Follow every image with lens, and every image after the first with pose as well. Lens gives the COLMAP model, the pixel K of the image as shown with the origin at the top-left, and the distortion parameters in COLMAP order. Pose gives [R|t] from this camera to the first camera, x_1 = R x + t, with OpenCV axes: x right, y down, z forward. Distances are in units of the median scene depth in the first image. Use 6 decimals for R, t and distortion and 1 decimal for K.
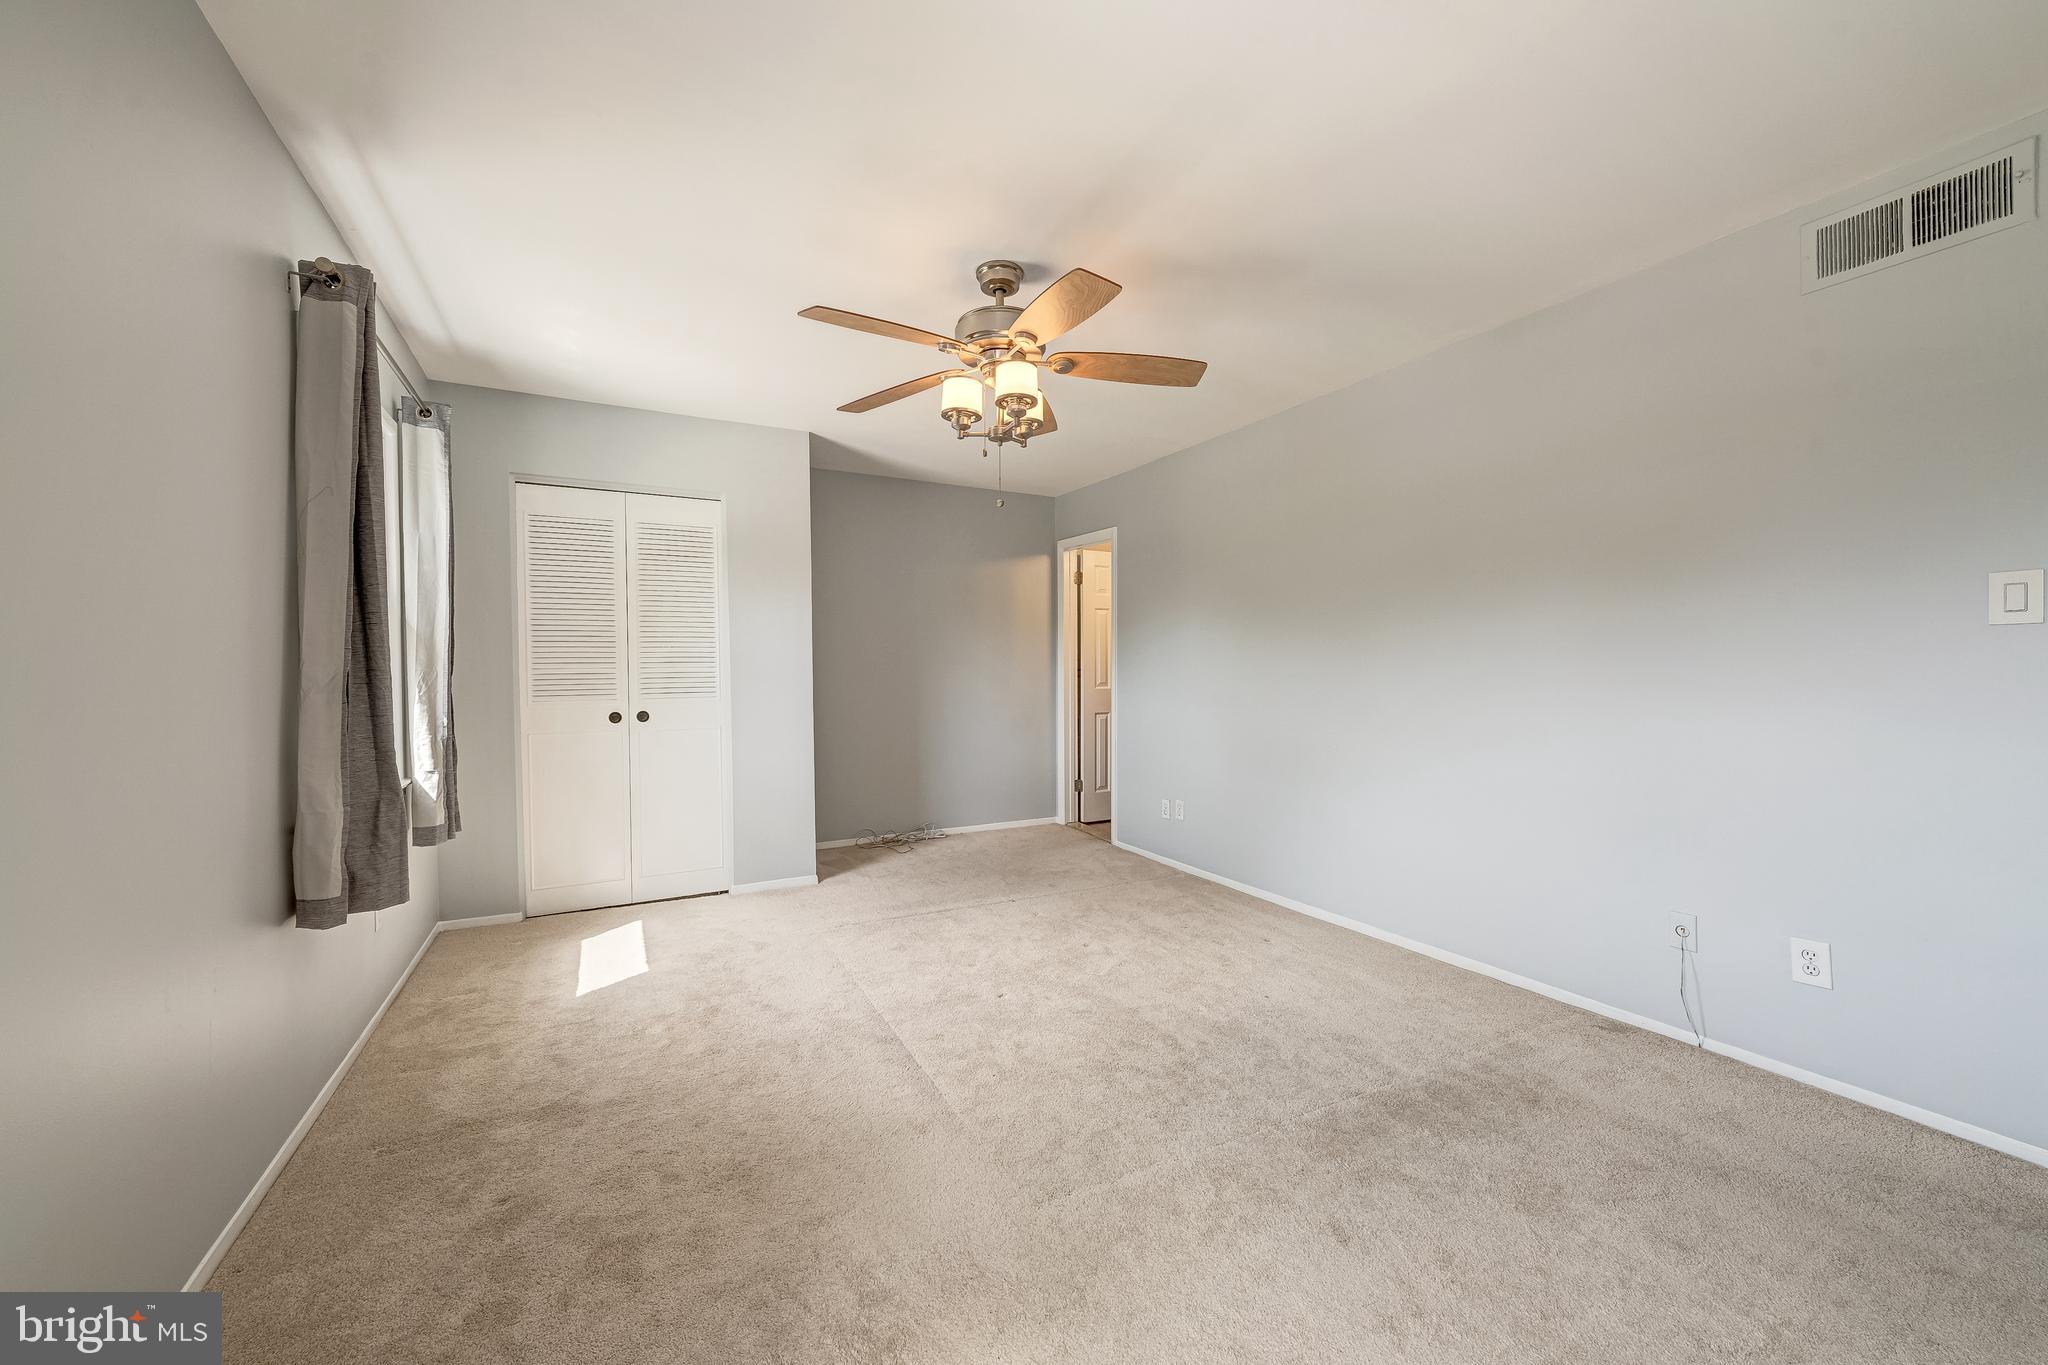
lens RADIAL K [[765.9, 0, 1025.6], [0, 765.9, 676.9], [0, 0, 1]] dist [-0.009385, -0.000147]
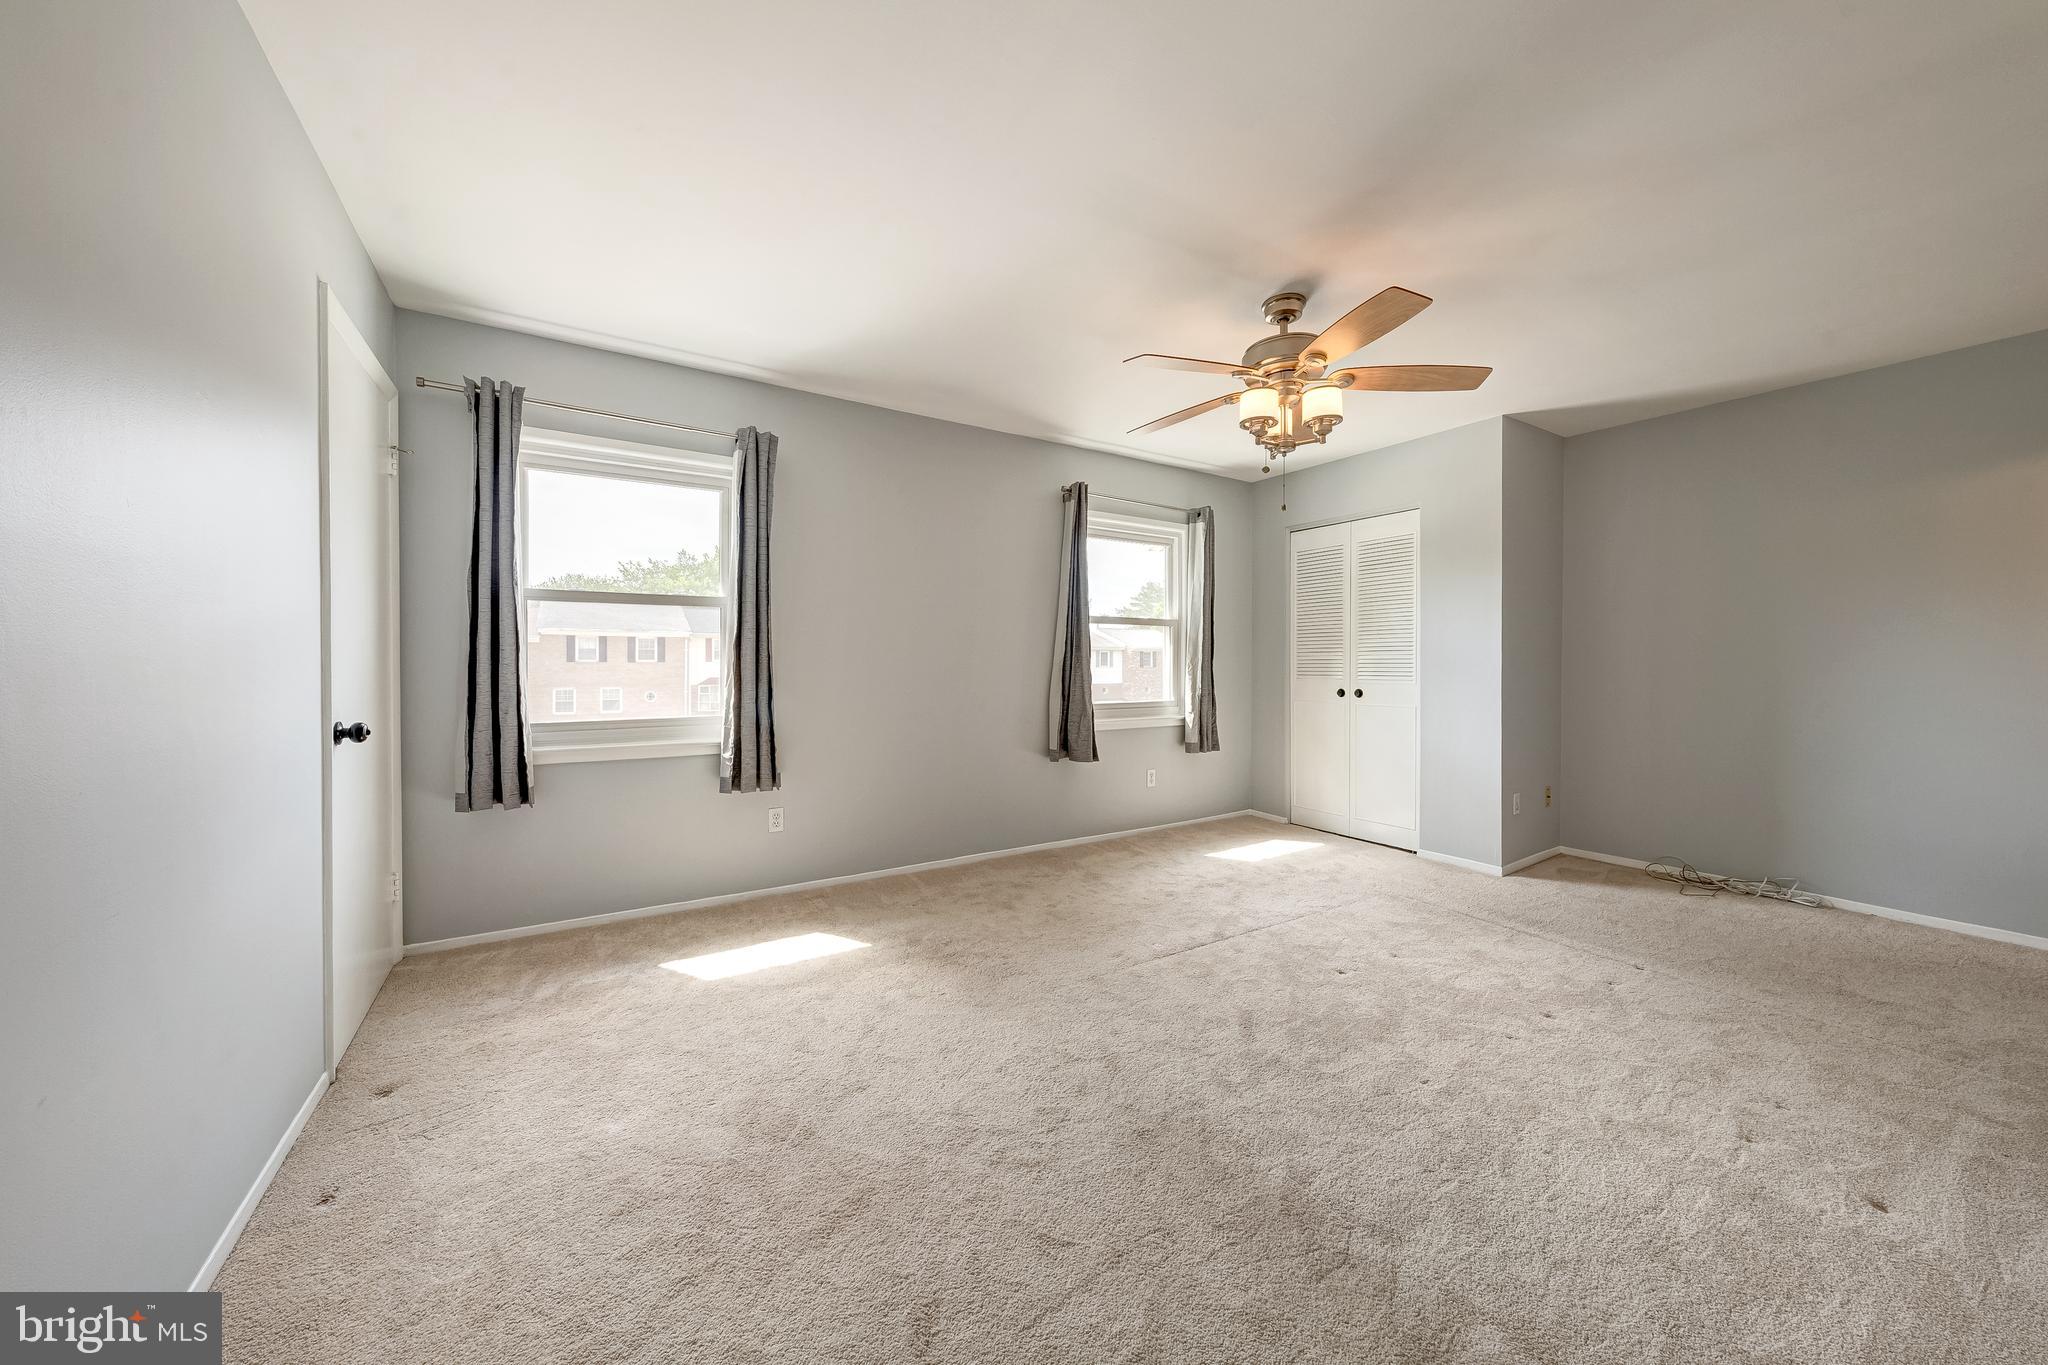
lens RADIAL K [[718.7, 0, 1024.0], [0, 718.7, 658.9], [0, 0, 1]] dist [-0.002362, -0.000119]
pose [[0.053577, 0.005423, -0.998549, 0.722841], [-0.007924, 0.999956, 0.005006, -0.008471], [0.998532, 0.007645, 0.053618, 0.401171]]
